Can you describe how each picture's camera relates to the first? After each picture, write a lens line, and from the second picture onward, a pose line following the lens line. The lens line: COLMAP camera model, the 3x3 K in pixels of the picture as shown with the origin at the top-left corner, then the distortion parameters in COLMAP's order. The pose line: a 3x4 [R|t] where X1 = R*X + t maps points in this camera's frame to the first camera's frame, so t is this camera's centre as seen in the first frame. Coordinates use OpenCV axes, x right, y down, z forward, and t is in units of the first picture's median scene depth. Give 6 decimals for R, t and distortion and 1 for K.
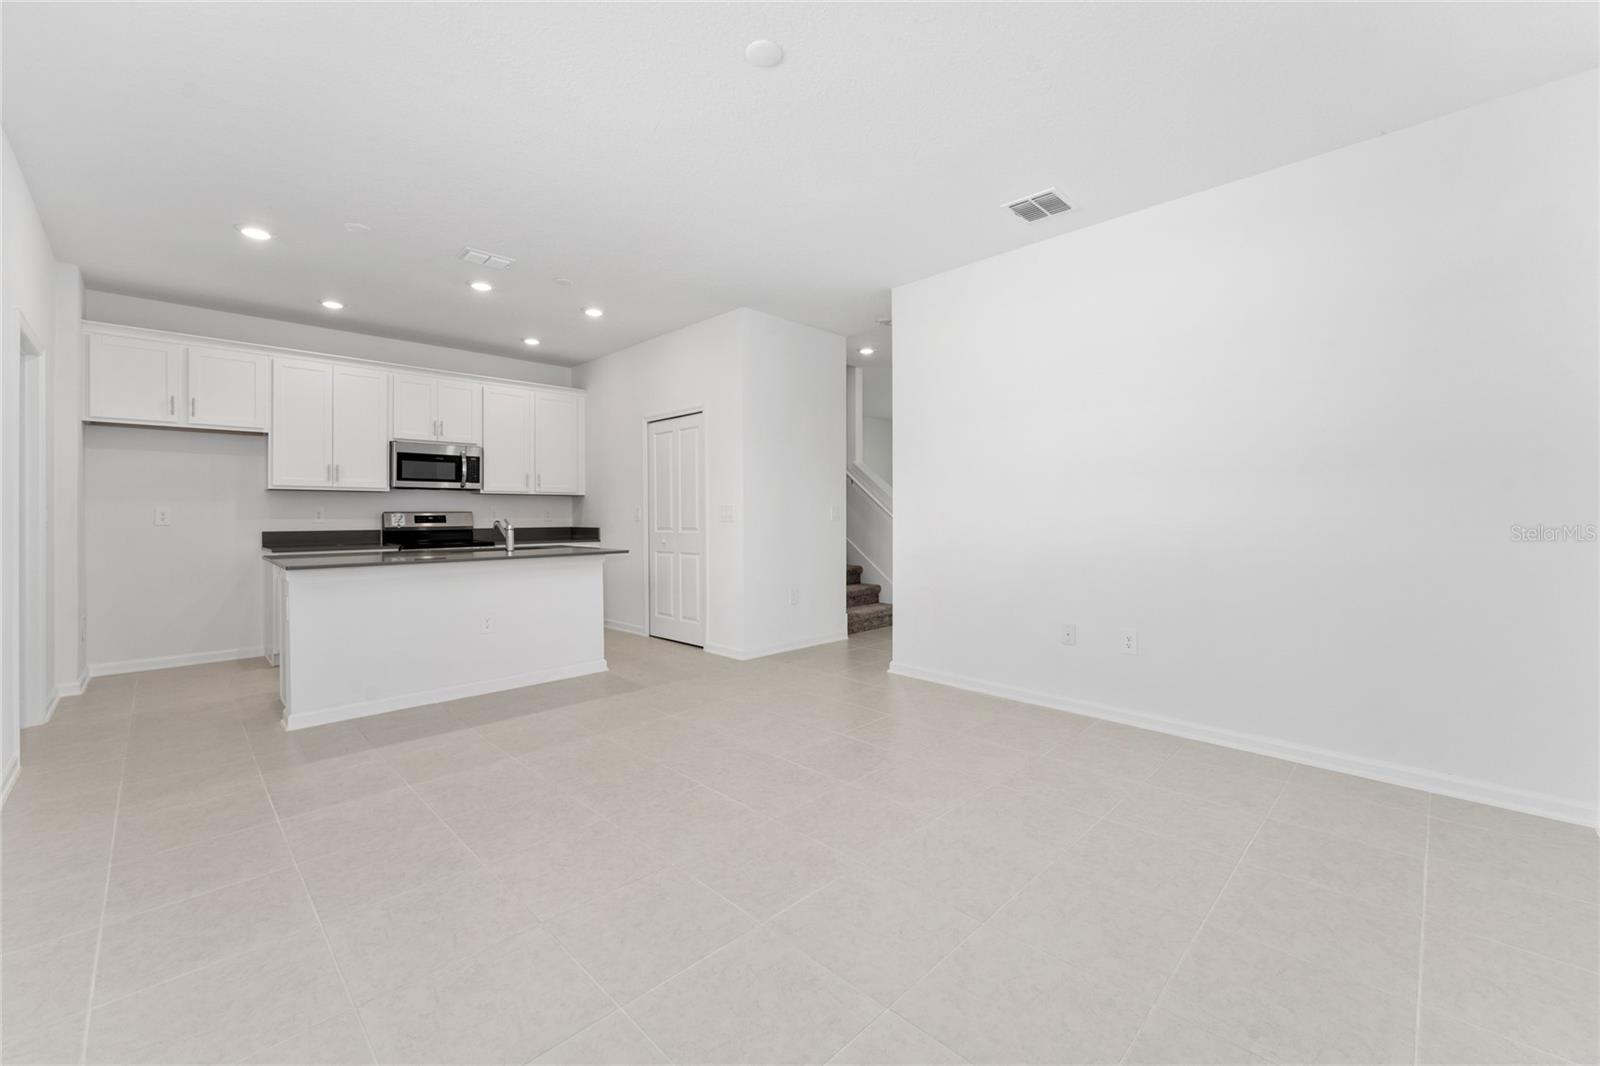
lens RADIAL K [[638.3, 0, 801.0], [0, 638.3, 521.5], [0, 0, 1]] dist [-0.024174, 0.000541]
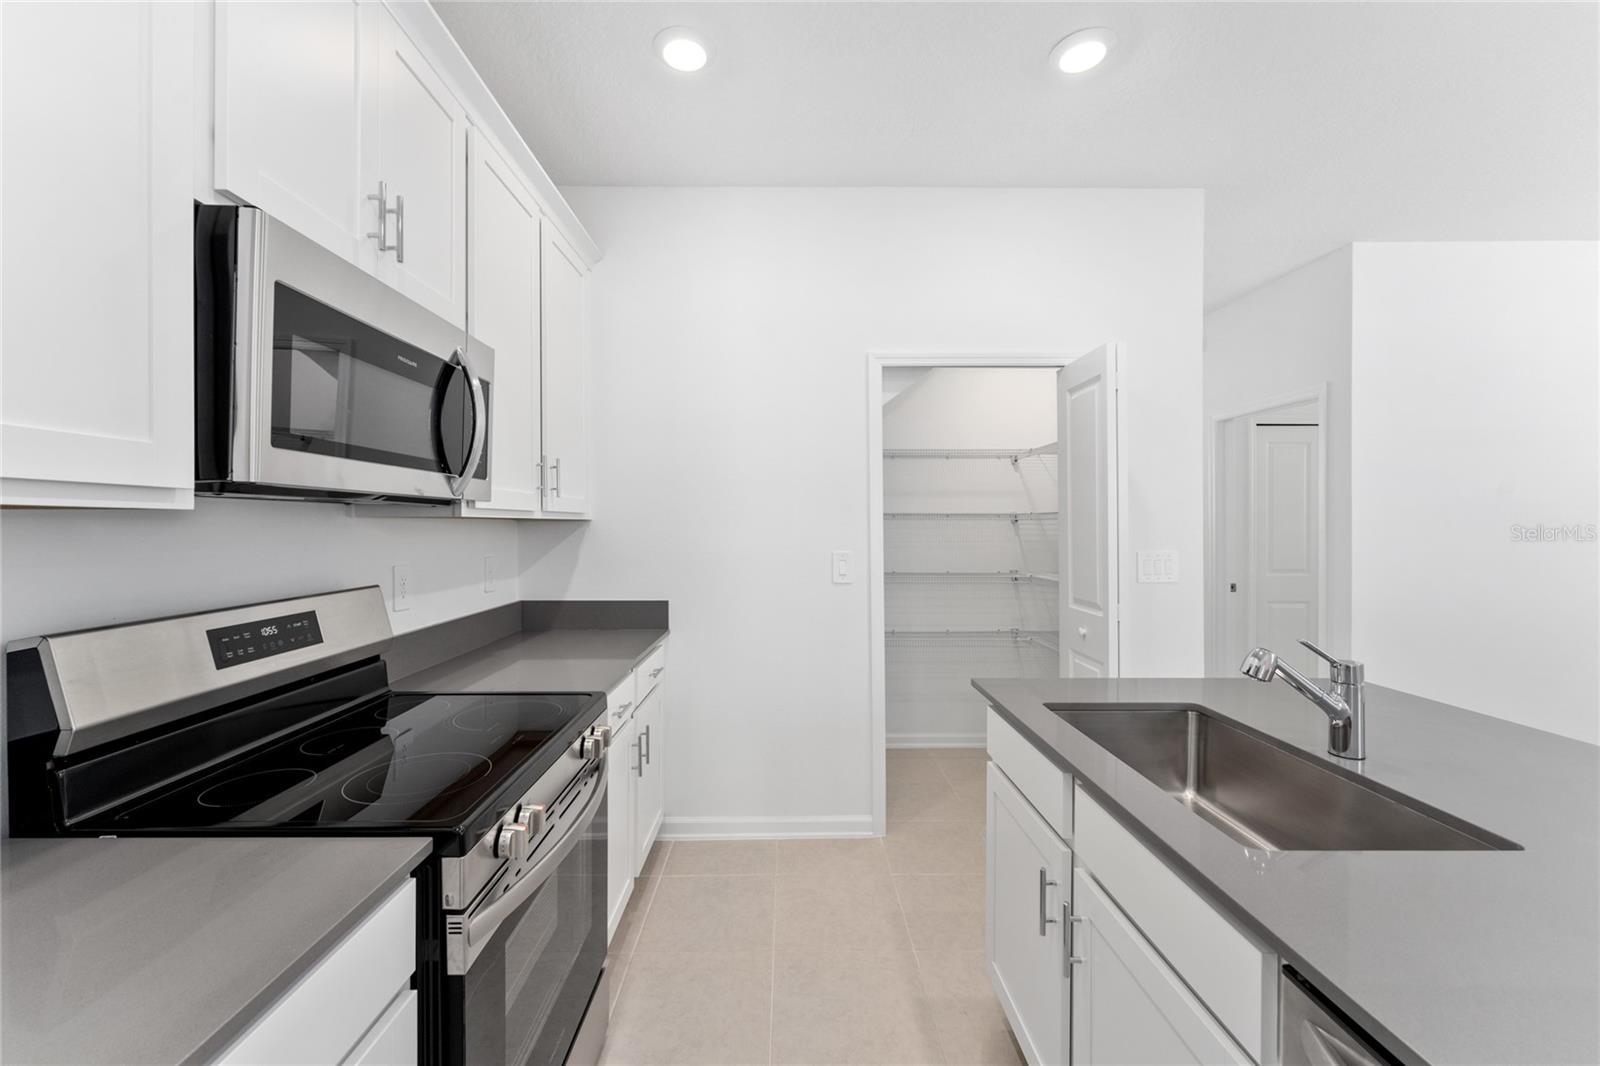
lens RADIAL K [[649.2, 0, 794.0], [0, 649.2, 530.7], [0, 0, 1]] dist [0.000419, -0.004151]
pose [[0.691198, -0.006081, 0.722640, -0.650404], [0.009781, 0.999952, -0.000940, -0.039458], [-0.722600, 0.007718, 0.691224, 0.754913]]
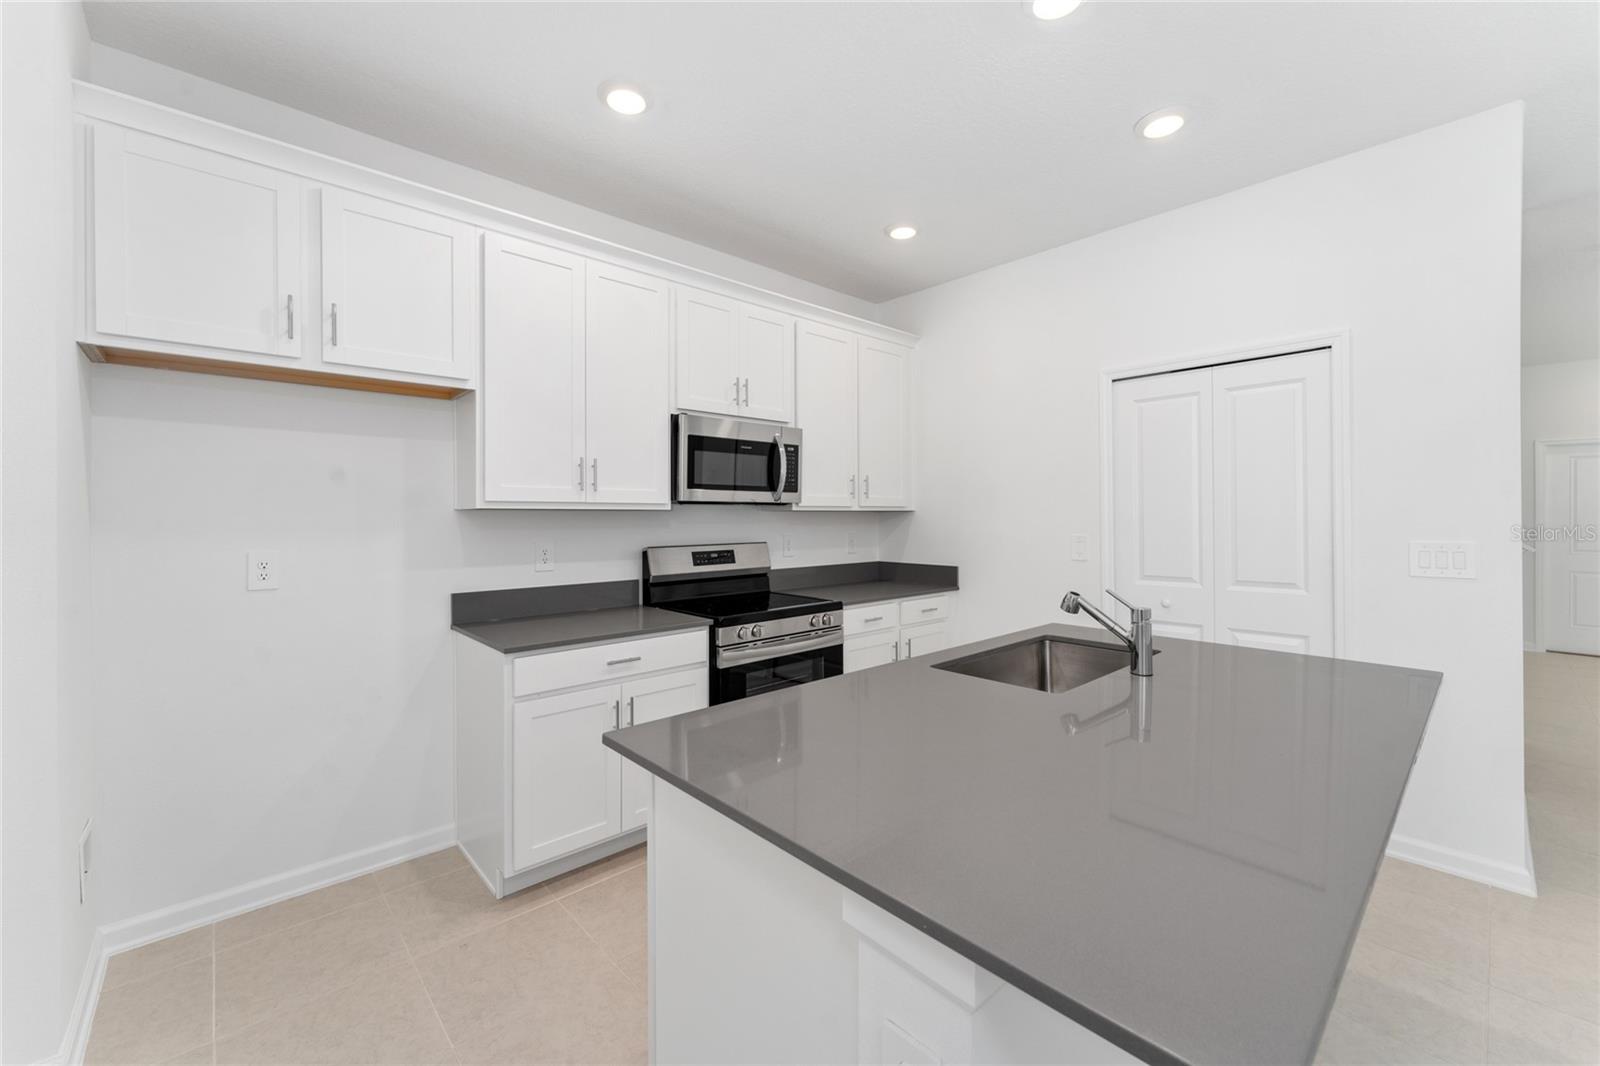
lens RADIAL K [[649.2, 0, 794.0], [0, 649.2, 530.7], [0, 0, 1]] dist [0.000419, -0.004151]
pose [[0.999215, -0.002031, -0.039564, -0.515546], [0.002357, 0.999964, 0.008200, -0.033388], [0.039546, -0.008287, 0.999183, 0.452085]]
